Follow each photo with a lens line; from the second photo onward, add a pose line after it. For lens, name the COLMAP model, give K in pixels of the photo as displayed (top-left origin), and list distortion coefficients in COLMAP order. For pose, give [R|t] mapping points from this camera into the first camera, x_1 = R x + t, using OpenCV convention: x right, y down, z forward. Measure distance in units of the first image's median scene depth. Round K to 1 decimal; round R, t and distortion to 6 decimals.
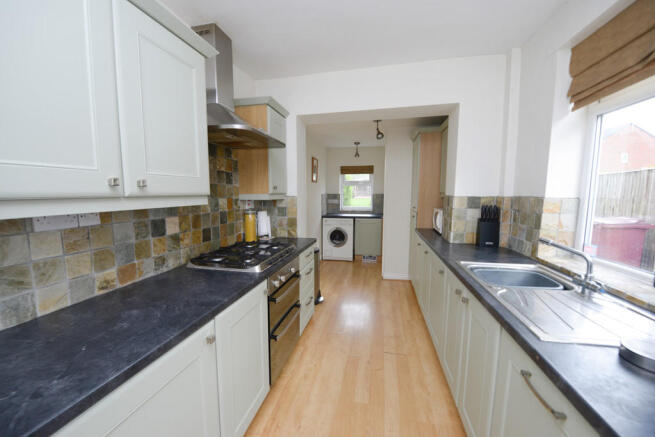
lens RADIAL K [[261.4, 0, 324.2], [0, 261.4, 219.3], [0, 0, 1]] dist [-0.000469, -0.000111]
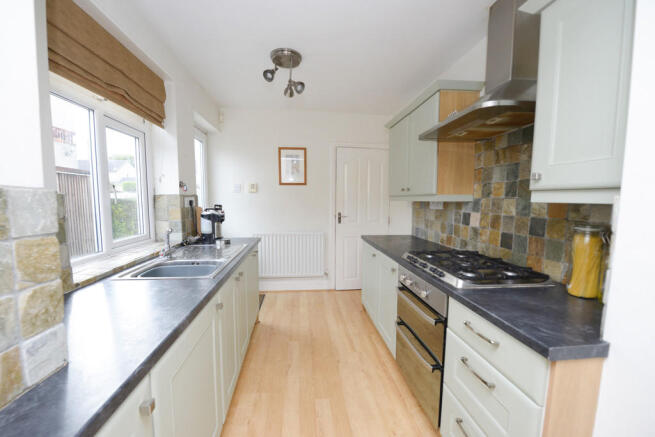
lens RADIAL K [[261.4, 0, 325.3], [0, 261.4, 220.1], [0, 0, 1]] dist [-0.000469, -0.000111]
pose [[-0.947720, 0.019536, -0.318503, 0.415679], [-0.039072, 0.983510, 0.176585, -0.145571], [0.316701, 0.179798, -0.931329, 1.723712]]
